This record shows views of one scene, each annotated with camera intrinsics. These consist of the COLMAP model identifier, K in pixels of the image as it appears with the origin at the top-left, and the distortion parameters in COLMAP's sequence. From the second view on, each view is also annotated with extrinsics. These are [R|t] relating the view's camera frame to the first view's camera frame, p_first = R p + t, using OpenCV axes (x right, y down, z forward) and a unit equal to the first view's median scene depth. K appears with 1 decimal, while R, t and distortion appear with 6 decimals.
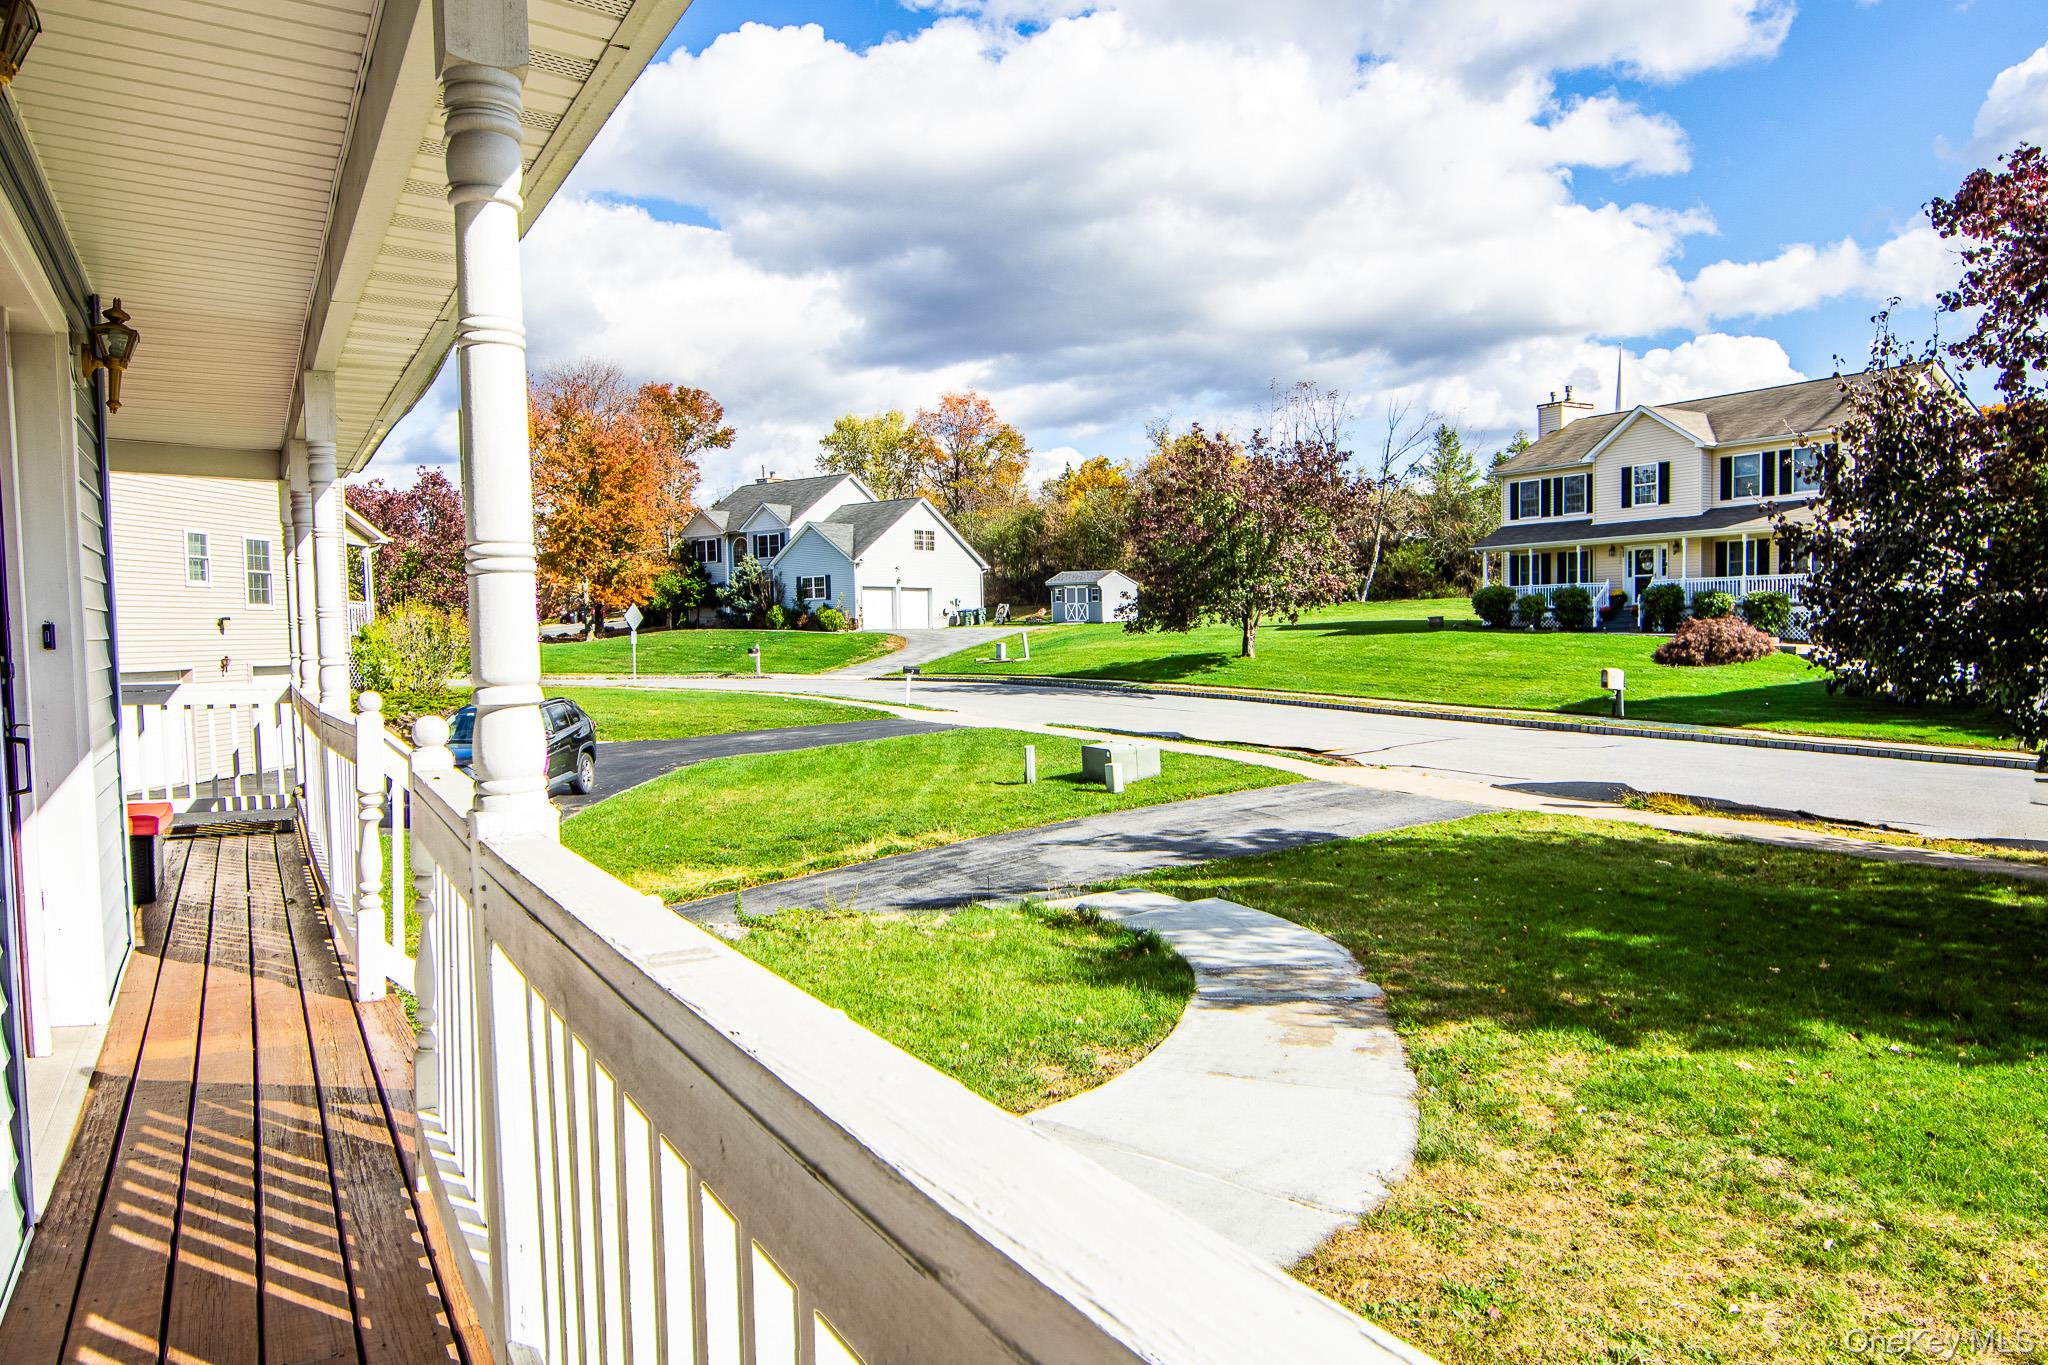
lens RADIAL K [[1337.5, 0, 1035.7], [0, 1337.5, 693.6], [0, 0, 1]] dist [-0.012414, 0.000870]
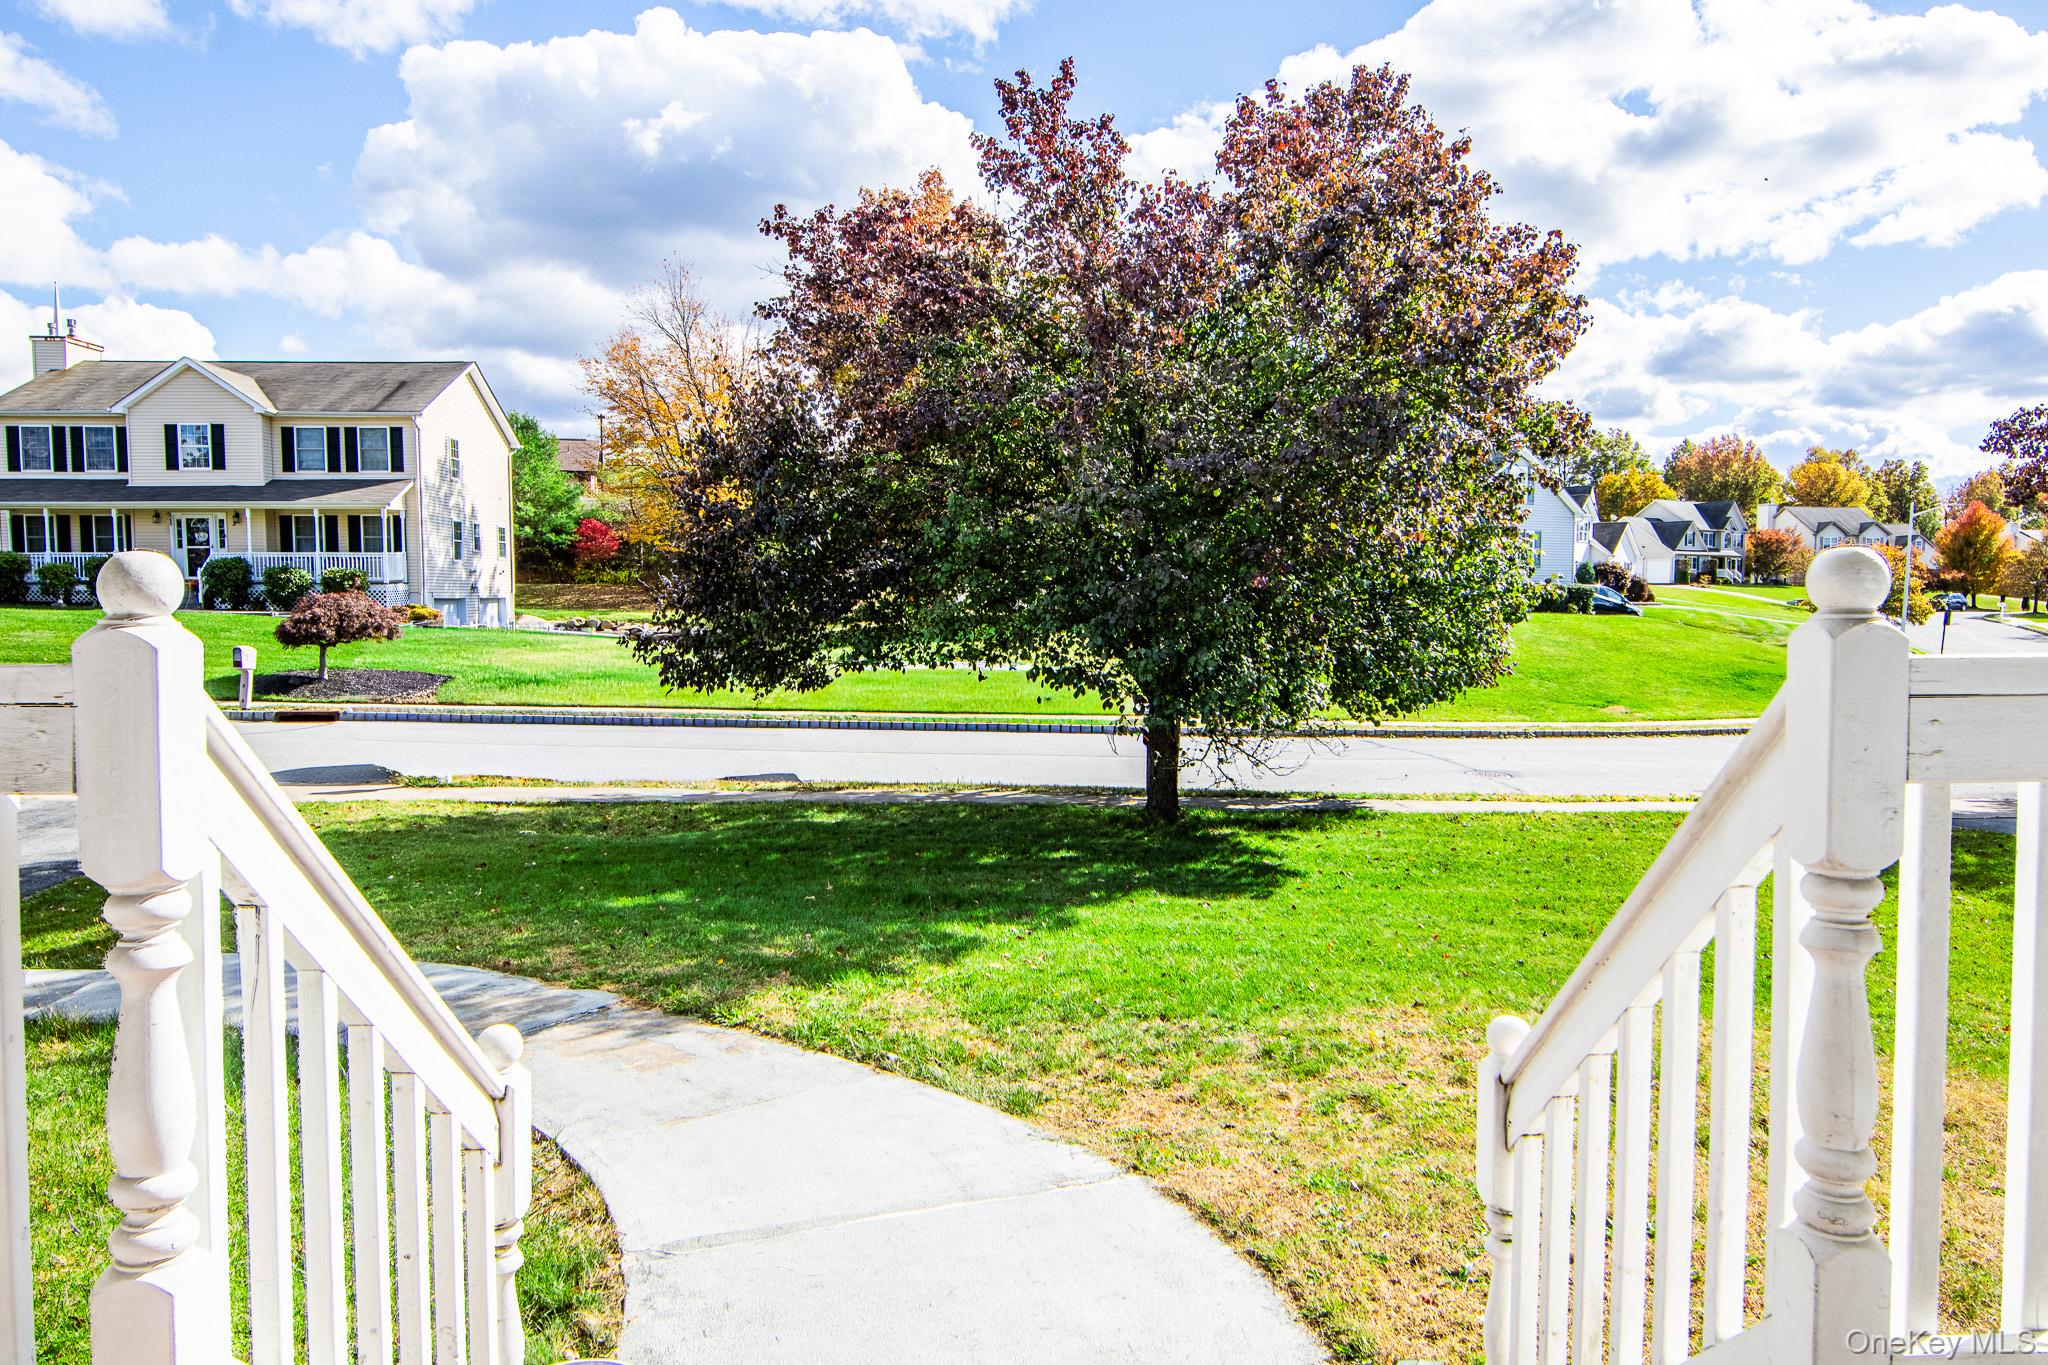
lens RADIAL K [[1337.5, 0, 1035.7], [0, 1337.5, 693.6], [0, 0, 1]] dist [-0.012414, 0.000870]
pose [[0.478214, -0.043461, 0.877167, -0.072710], [0.034622, 0.998931, 0.030619, 0.003146], [-0.877561, 0.015727, 0.479208, 0.073406]]
